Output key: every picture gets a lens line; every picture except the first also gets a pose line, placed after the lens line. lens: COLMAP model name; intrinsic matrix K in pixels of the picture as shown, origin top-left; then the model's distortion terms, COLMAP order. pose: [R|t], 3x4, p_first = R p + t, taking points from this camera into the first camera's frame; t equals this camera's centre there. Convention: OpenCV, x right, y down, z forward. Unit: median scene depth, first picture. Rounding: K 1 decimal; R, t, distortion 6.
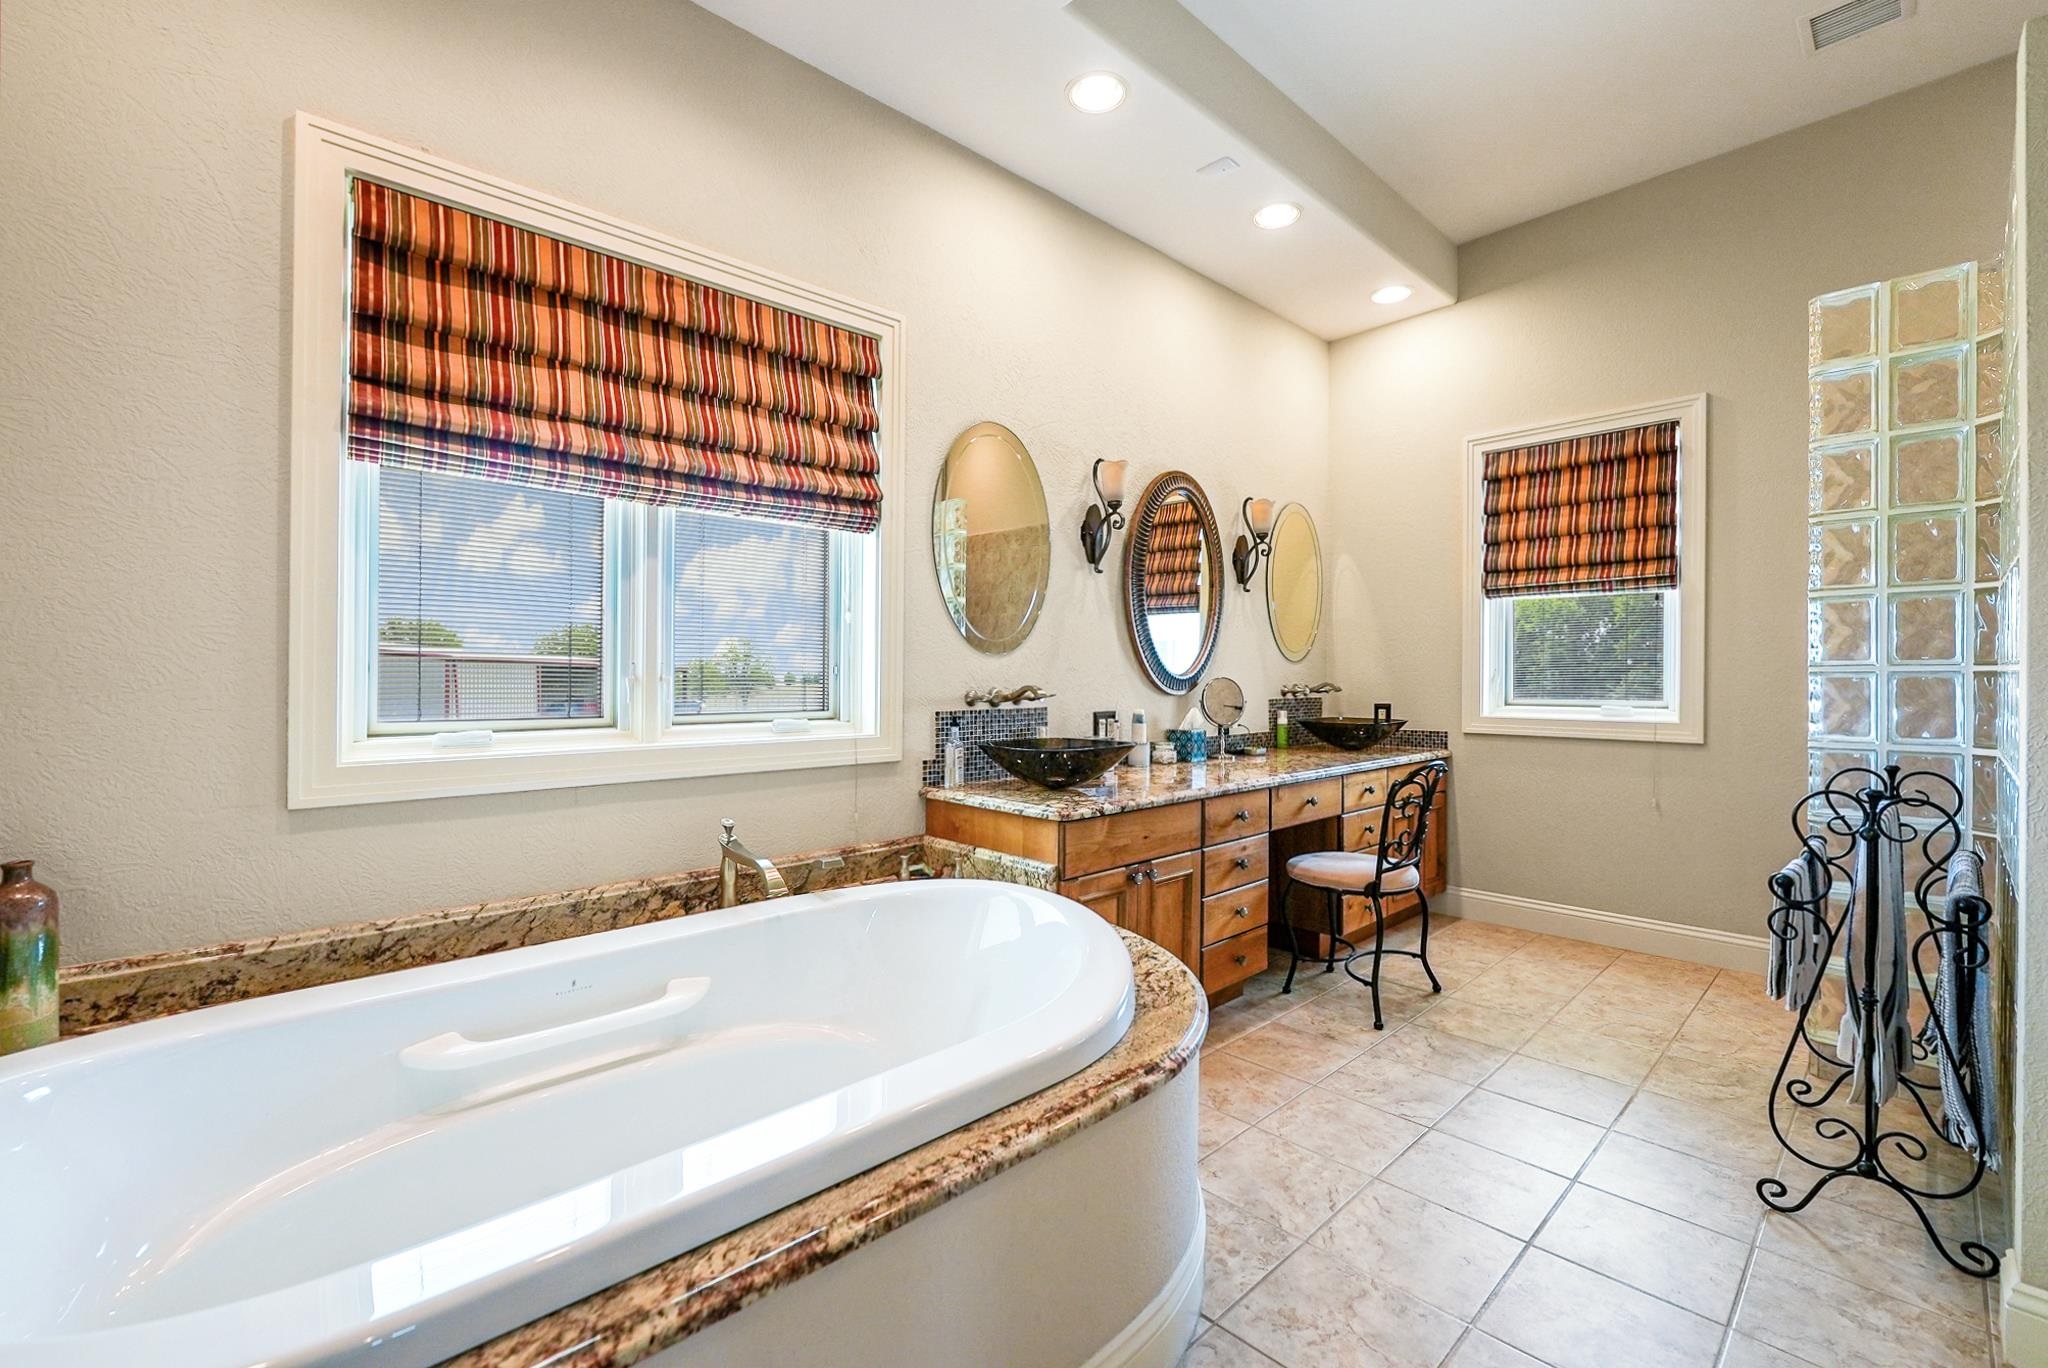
lens RADIAL K [[841.3, 0, 1016.4], [0, 841.3, 686.0], [0, 0, 1]] dist [-0.013705, -0.000075]
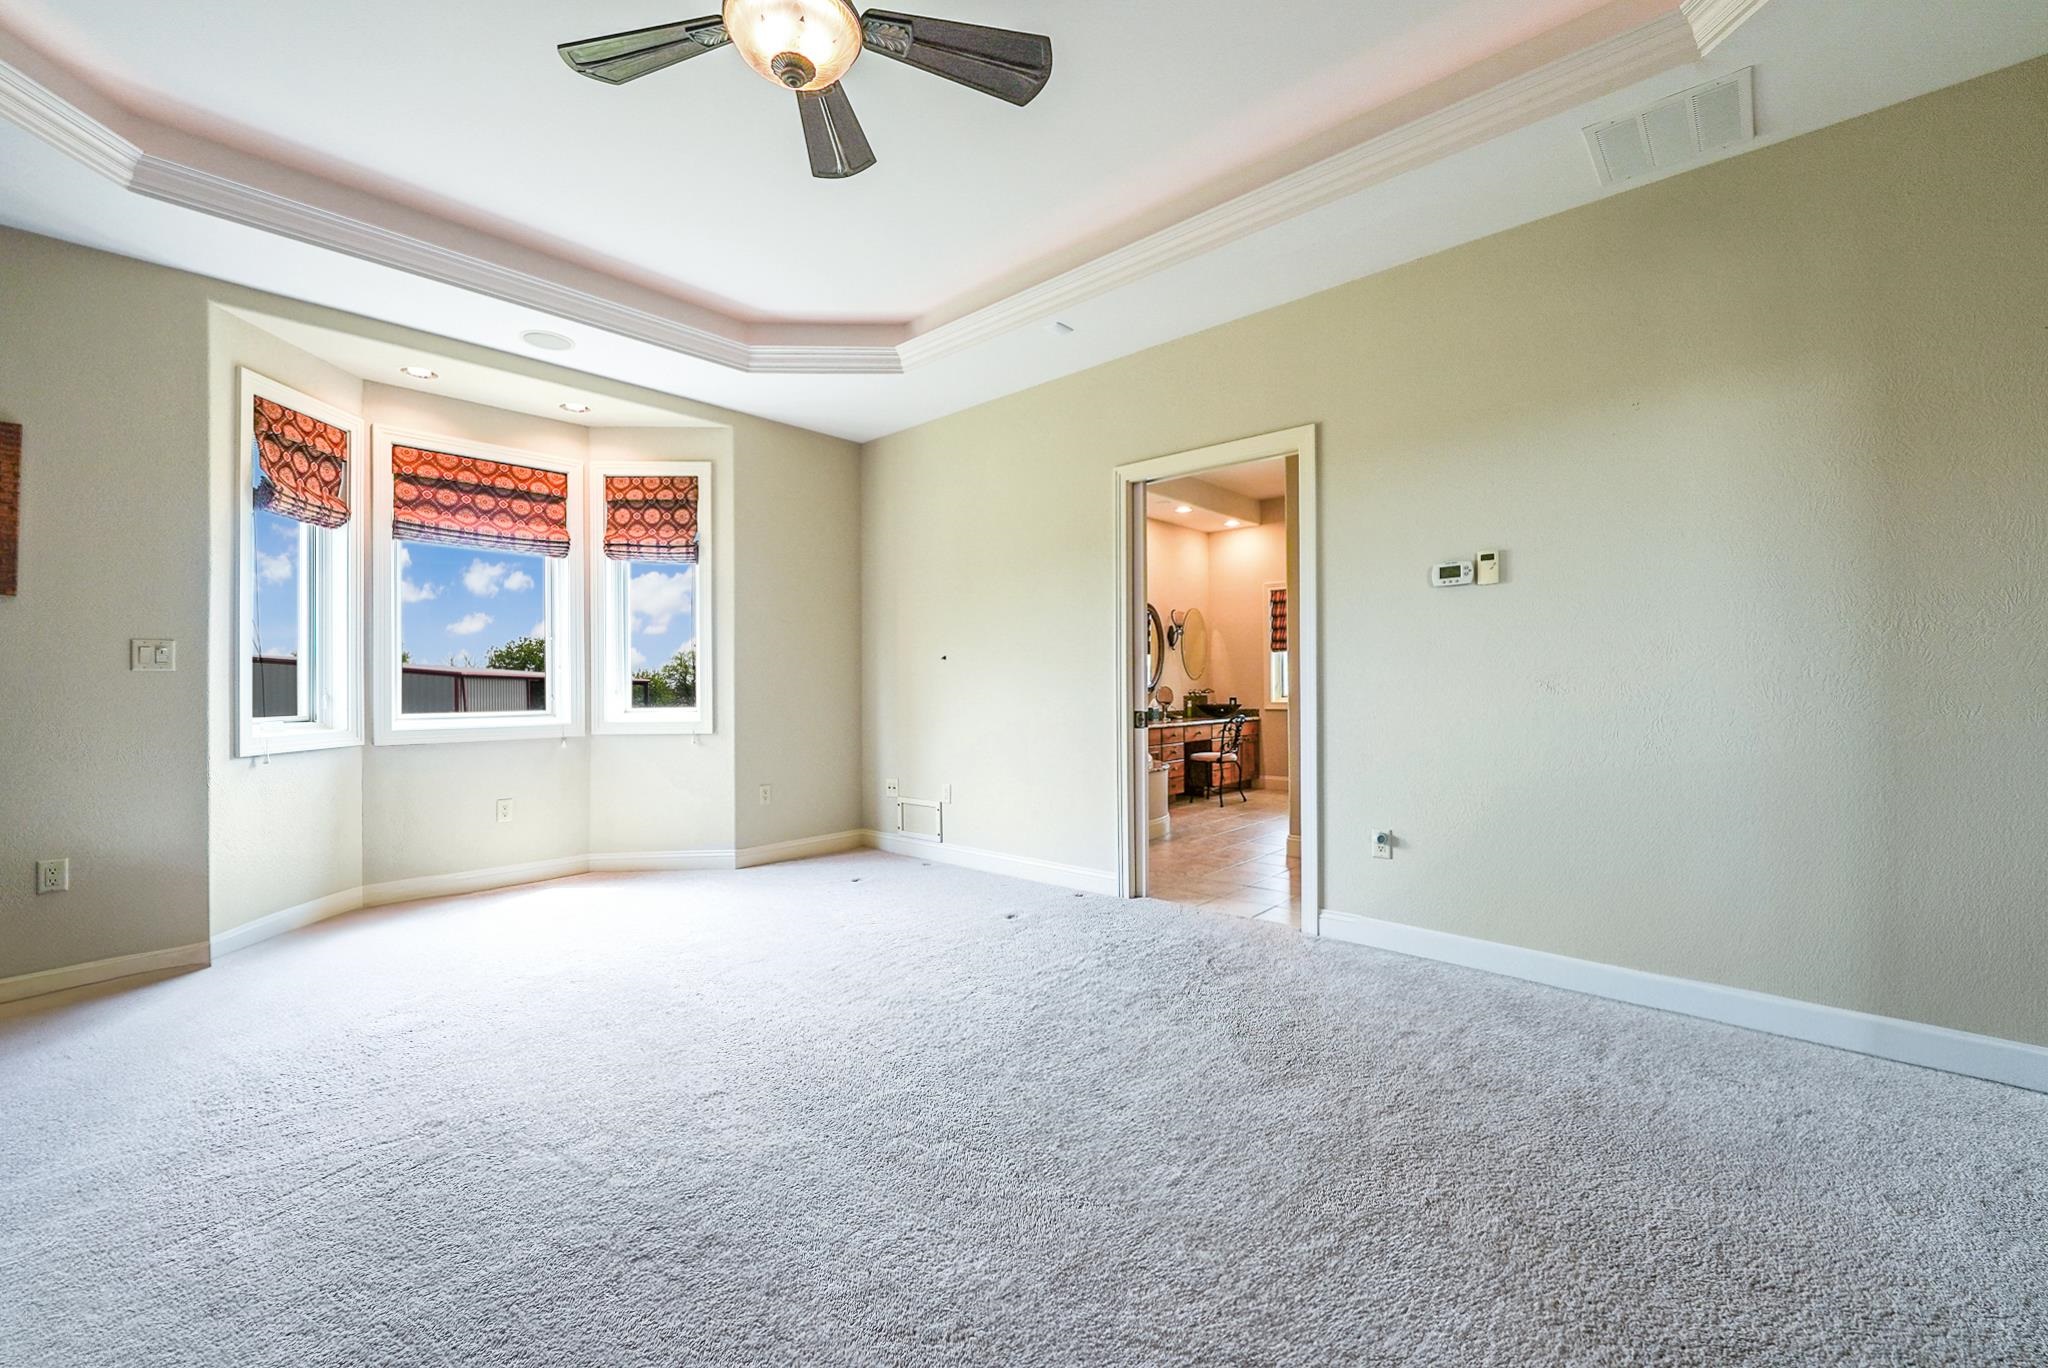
lens RADIAL K [[841.3, 0, 1027.2], [0, 841.3, 680.8], [0, 0, 1]] dist [-0.013705, -0.000075]
pose [[0.994247, -0.009985, 0.106646, -0.382145], [0.011719, 0.999809, -0.015641, 0.005633], [-0.106469, 0.016801, 0.994174, -1.285821]]
